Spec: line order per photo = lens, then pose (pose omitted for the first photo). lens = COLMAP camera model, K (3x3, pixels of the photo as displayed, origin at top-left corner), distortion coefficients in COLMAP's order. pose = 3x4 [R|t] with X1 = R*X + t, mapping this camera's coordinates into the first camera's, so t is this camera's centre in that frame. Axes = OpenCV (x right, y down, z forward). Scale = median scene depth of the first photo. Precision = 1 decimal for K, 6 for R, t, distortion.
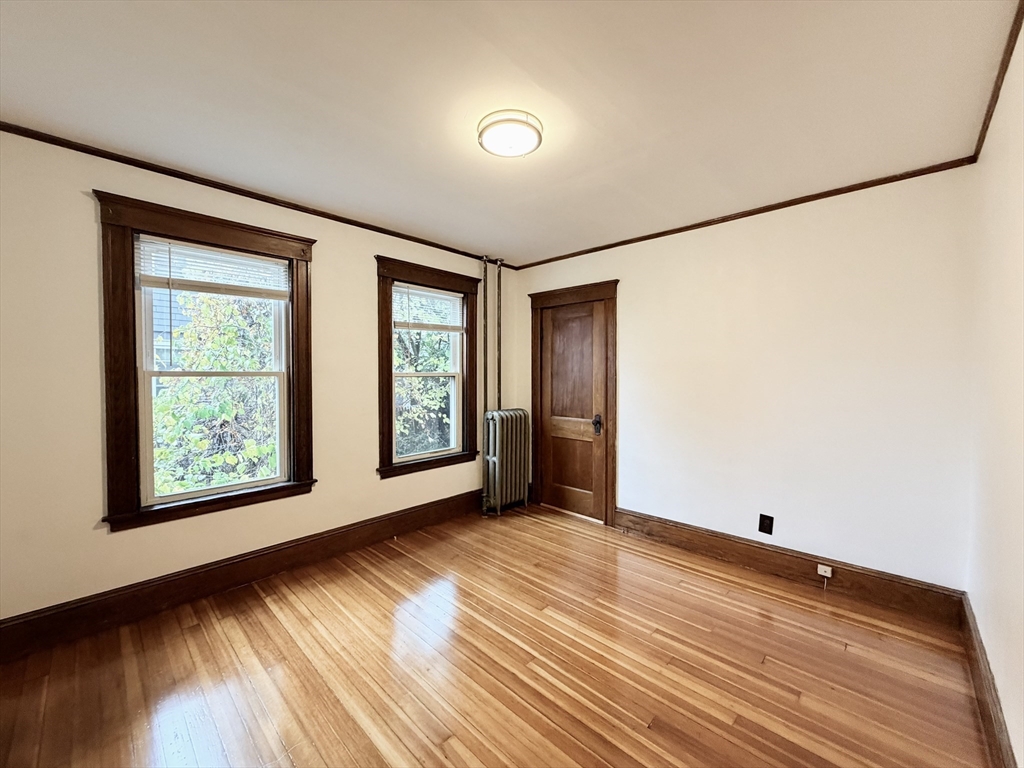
lens RADIAL K [[418.2, 0, 517.3], [0, 418.2, 380.9], [0, 0, 1]] dist [-0.000908, -0.000169]
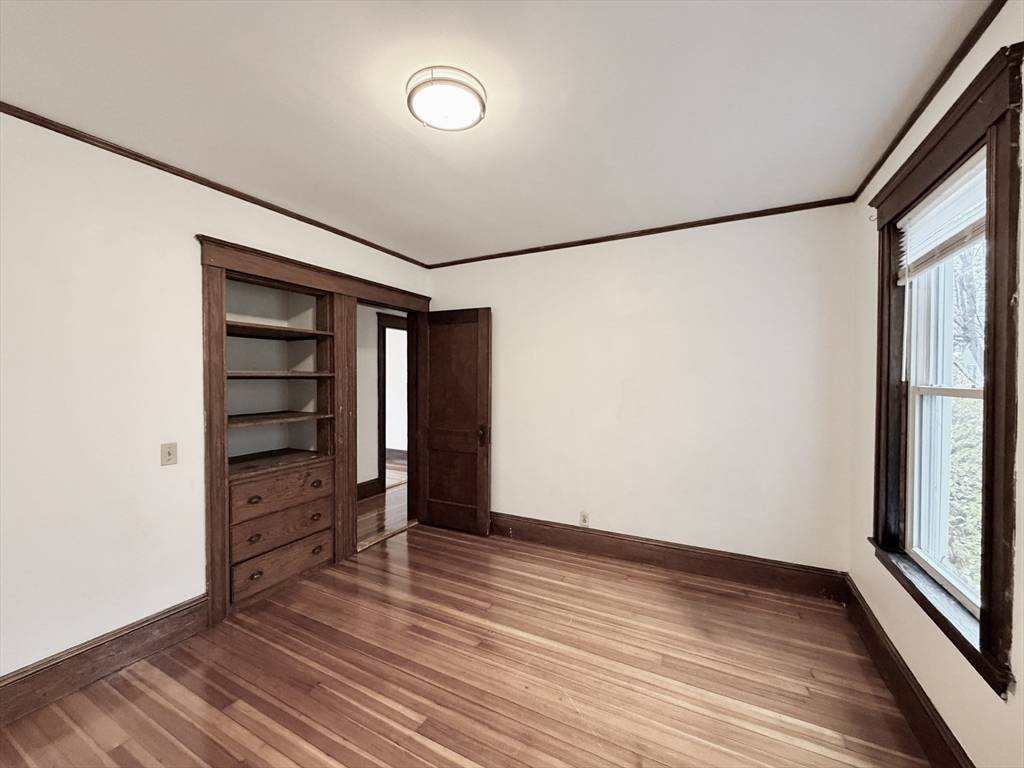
lens RADIAL K [[407.5, 0, 507.7], [0, 407.5, 383.8], [0, 0, 1]] dist [-0.001239, -0.000517]
pose [[-0.962623, 0.003640, -0.270822, 0.088533], [-0.004239, 0.999585, 0.028502, -0.060355], [0.270813, 0.028585, -0.962208, 1.875927]]
